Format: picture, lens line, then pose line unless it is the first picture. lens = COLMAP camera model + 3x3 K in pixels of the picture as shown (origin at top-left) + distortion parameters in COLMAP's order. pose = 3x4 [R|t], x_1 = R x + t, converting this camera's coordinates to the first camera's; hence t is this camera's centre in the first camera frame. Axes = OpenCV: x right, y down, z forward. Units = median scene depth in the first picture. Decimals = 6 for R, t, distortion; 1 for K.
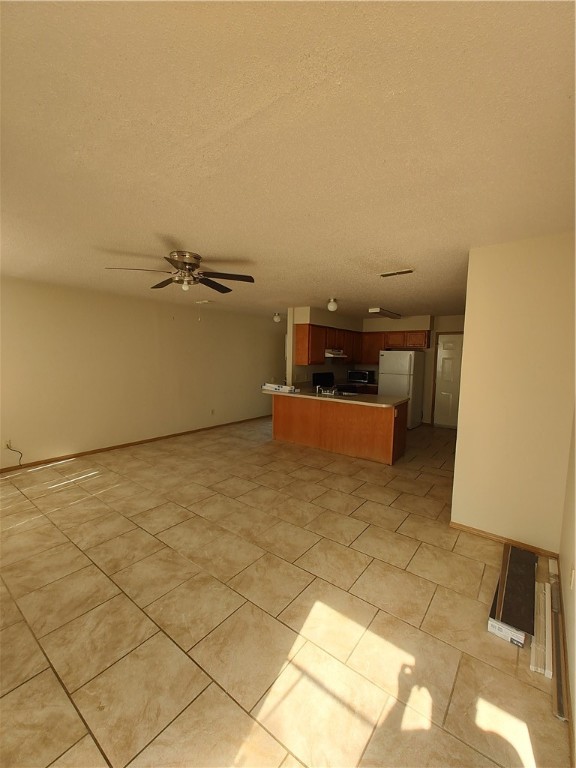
lens RADIAL K [[317.8, 0, 288.0], [0, 317.8, 384.0], [0, 0, 1]] dist [0.003273, -0.000242]
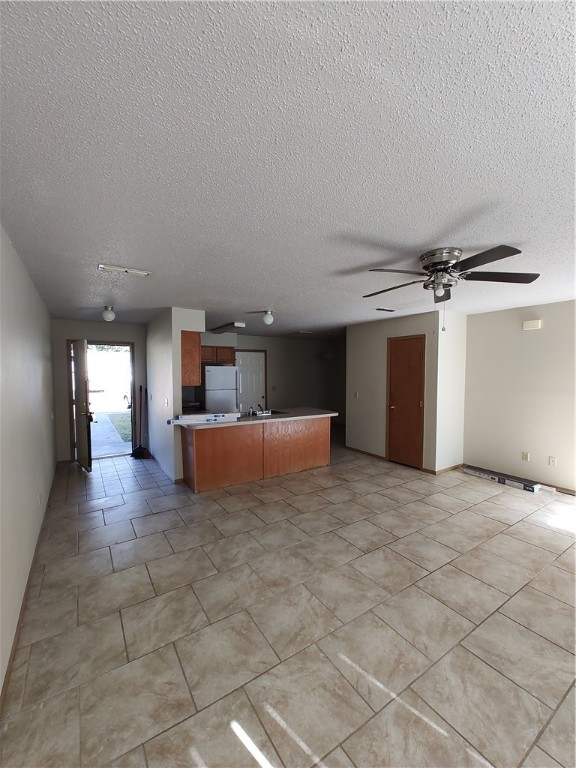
lens RADIAL K [[317.8, 0, 288.0], [0, 317.8, 384.0], [0, 0, 1]] dist [0.003273, -0.000242]
pose [[0.328918, -0.055427, 0.942730, -0.926891], [0.096567, 0.995017, 0.024809, -0.093875], [-0.939408, 0.082876, 0.332632, 0.840707]]
